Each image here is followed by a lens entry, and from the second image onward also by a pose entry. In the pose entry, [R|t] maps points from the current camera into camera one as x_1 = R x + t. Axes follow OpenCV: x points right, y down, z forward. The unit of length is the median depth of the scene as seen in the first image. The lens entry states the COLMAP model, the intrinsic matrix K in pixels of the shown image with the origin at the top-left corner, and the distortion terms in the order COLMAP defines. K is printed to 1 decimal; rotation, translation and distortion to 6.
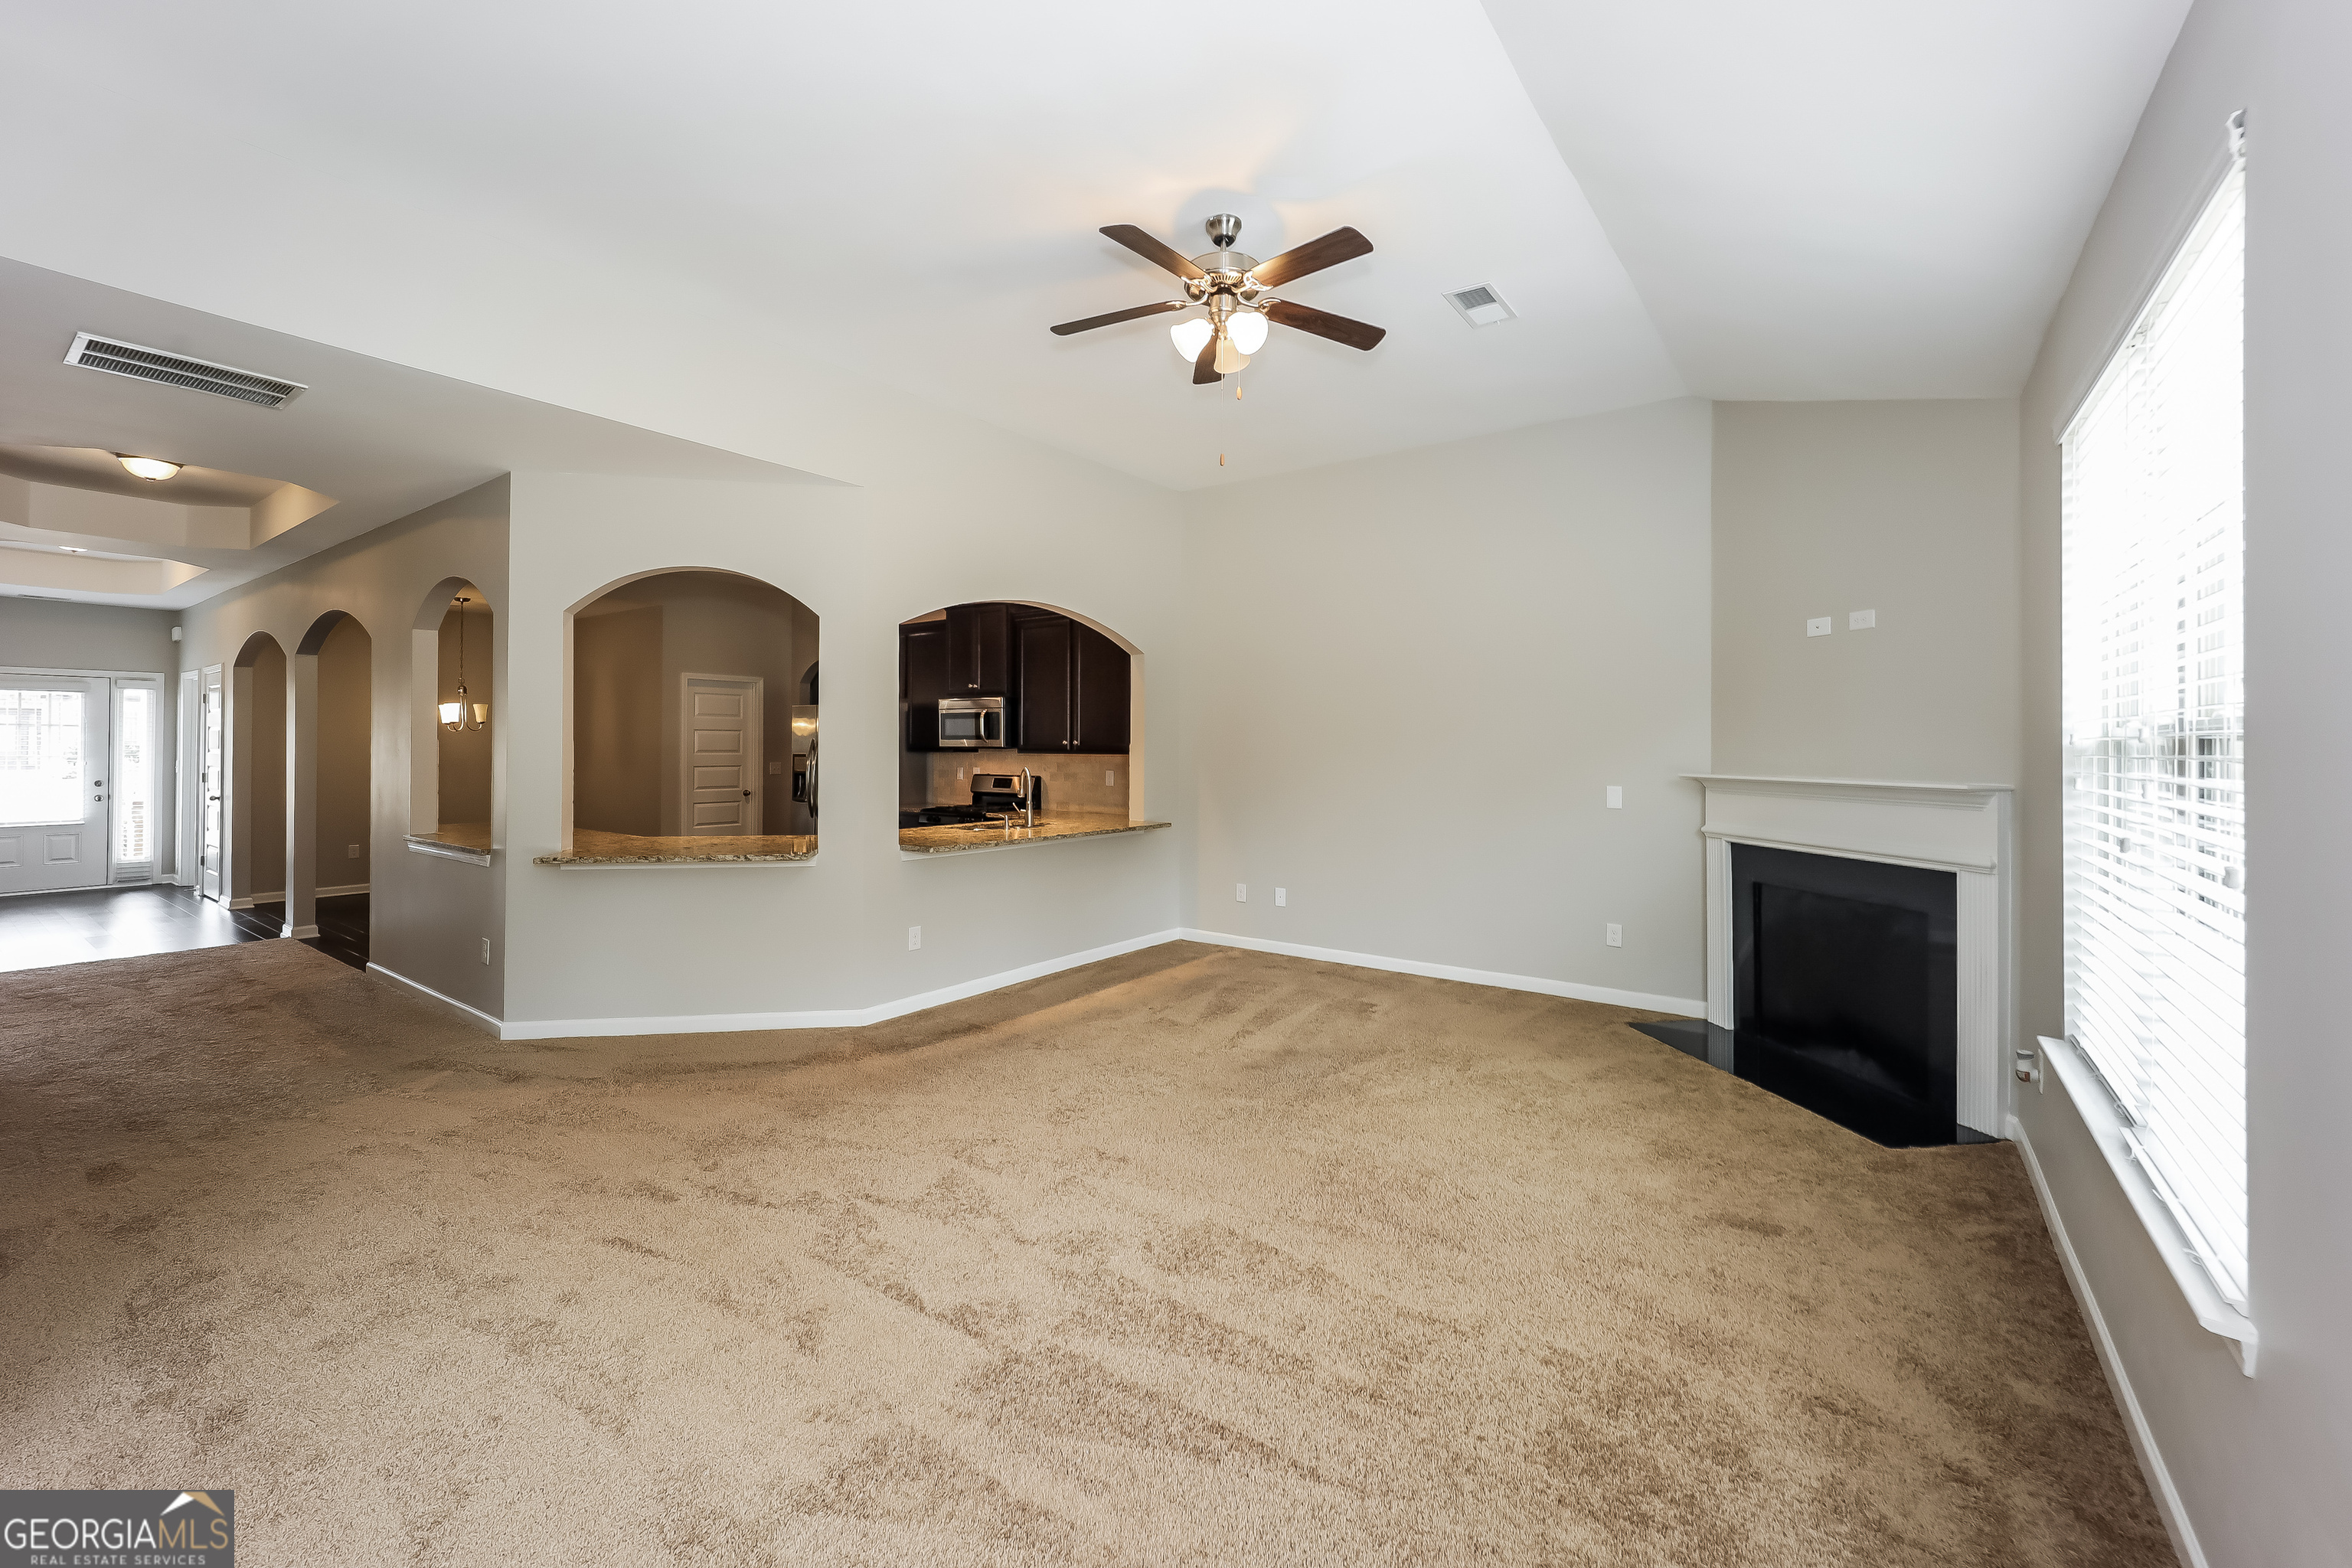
lens RADIAL K [[959.7, 0, 1167.6], [0, 959.7, 737.8], [0, 0, 1]] dist [-0.000003, 0.000068]
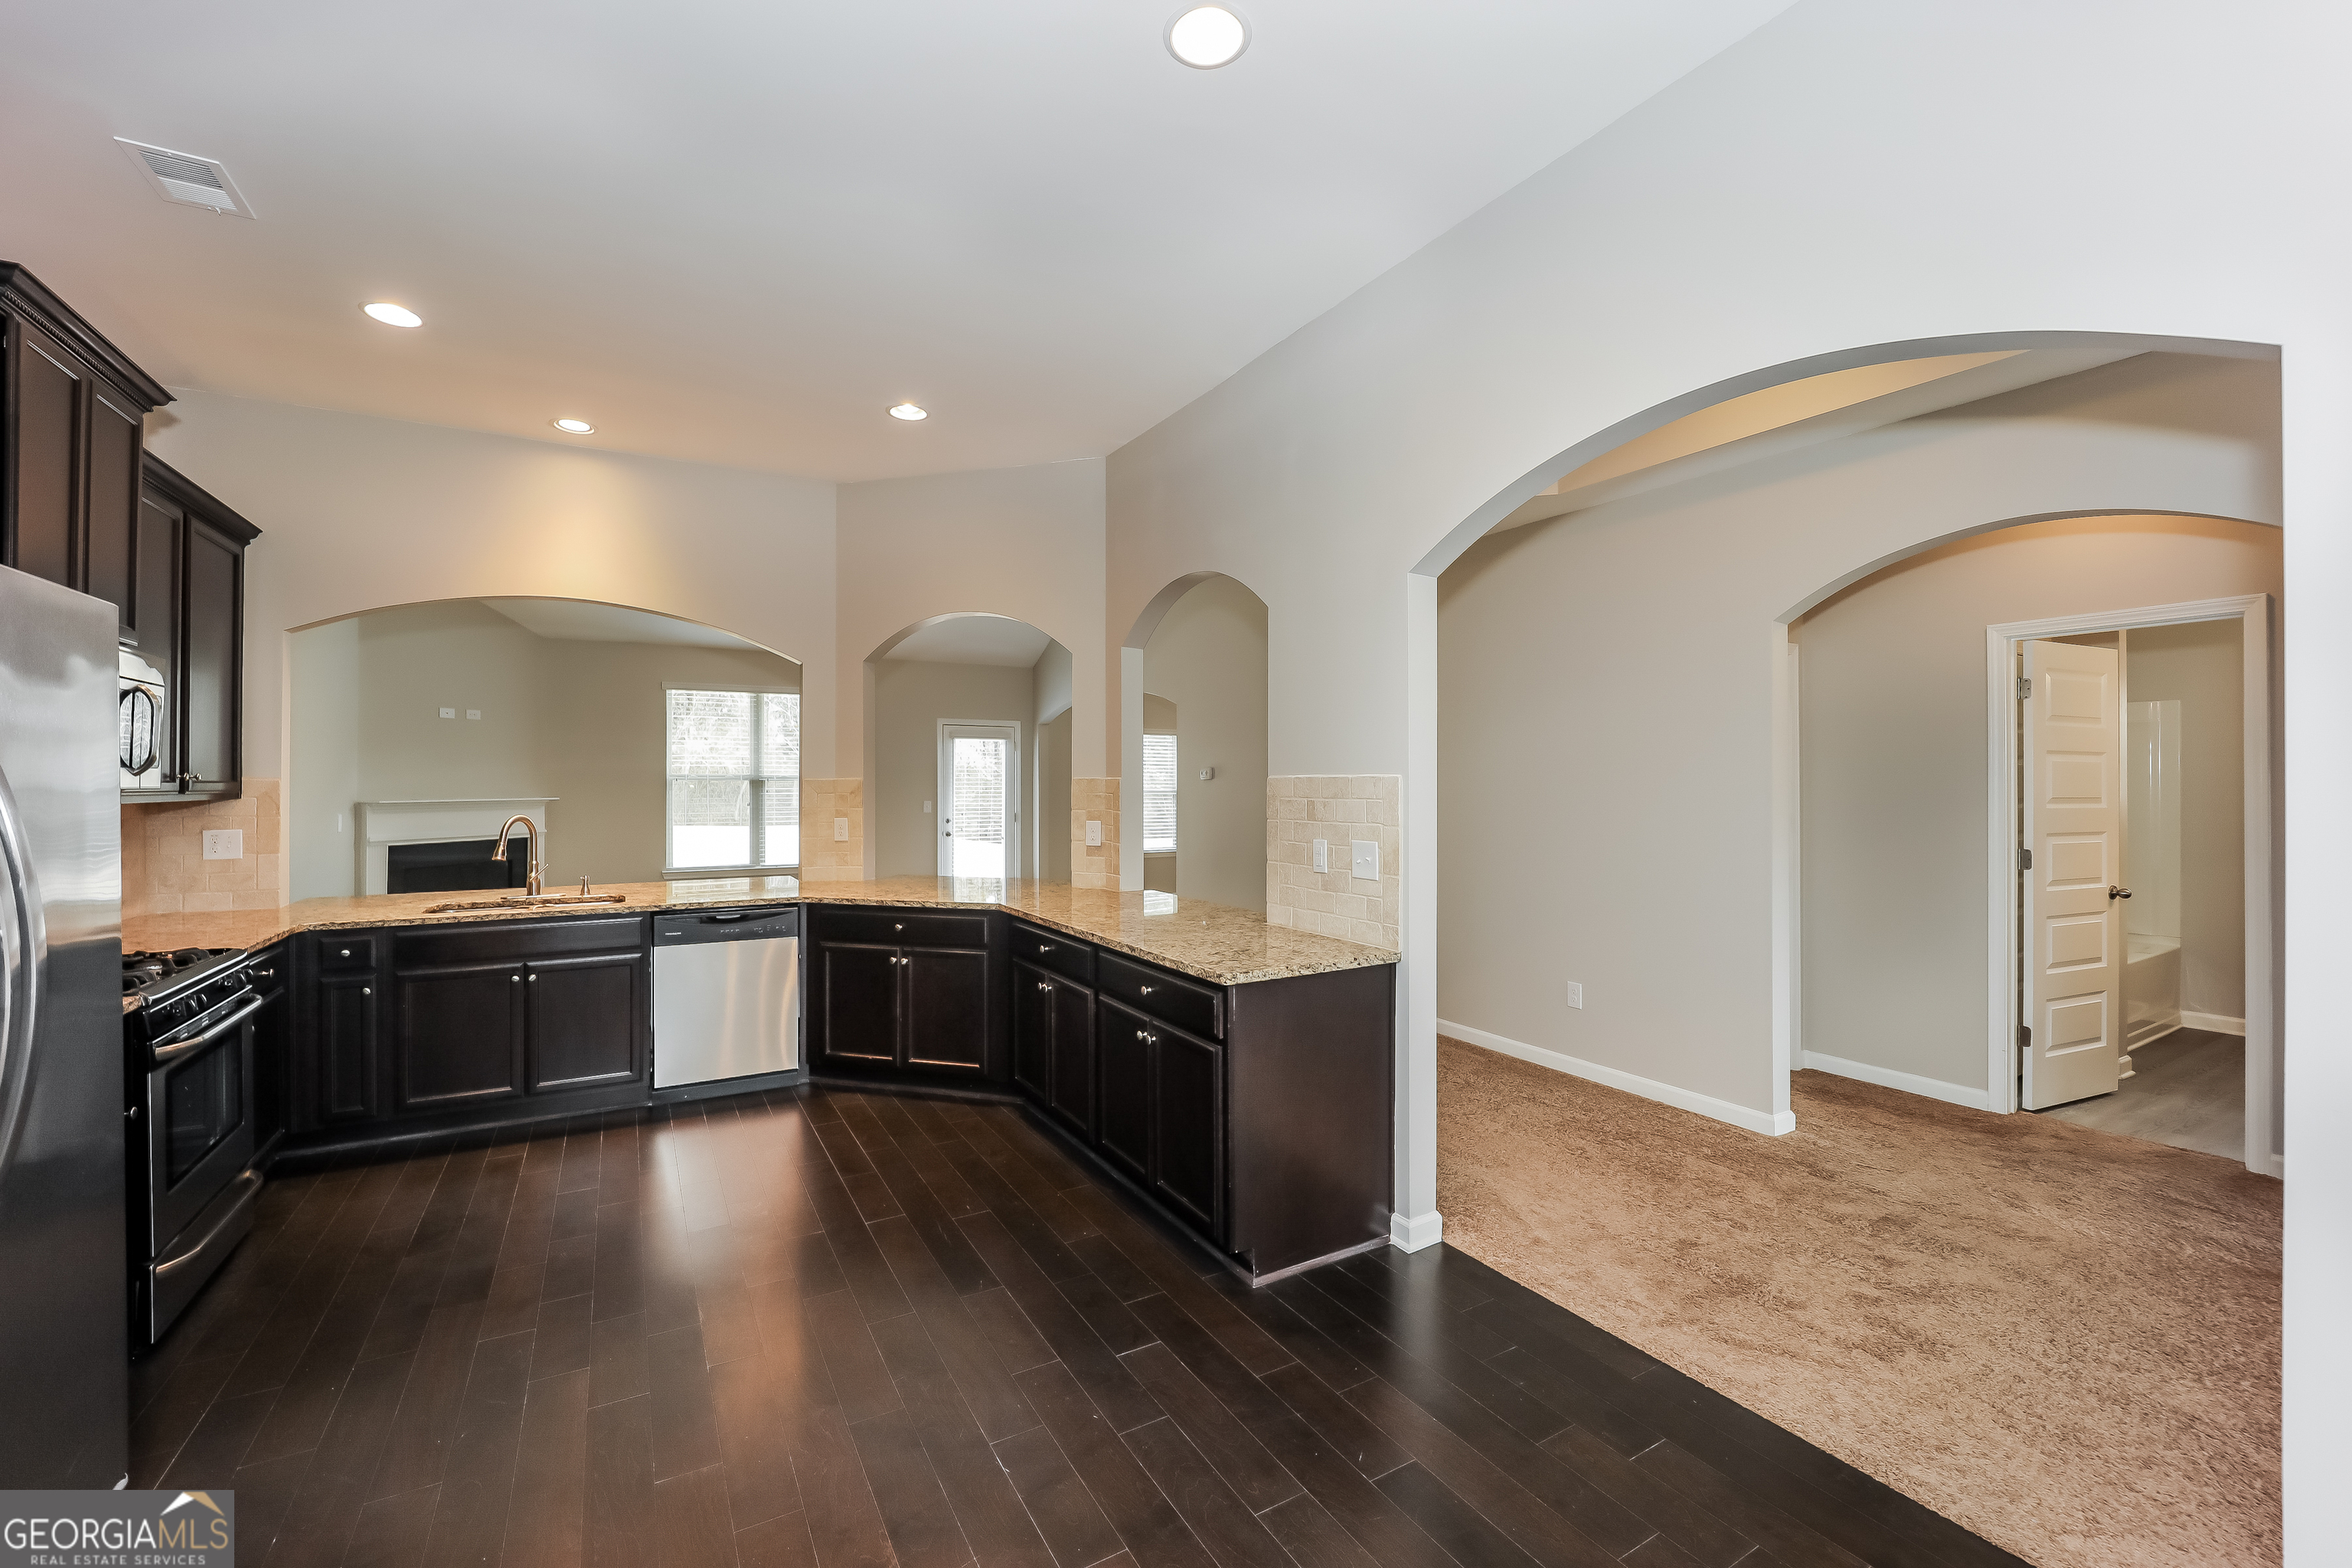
lens RADIAL K [[947.9, 0, 1176.0], [0, 947.9, 784.0], [0, 0, 1]] dist [0.000275, 0.000039]
pose [[-0.916803, -0.004102, 0.399318, -1.119611], [-0.007378, 0.999951, -0.006669, 0.012978], [-0.399270, -0.009061, -0.916788, 1.881827]]
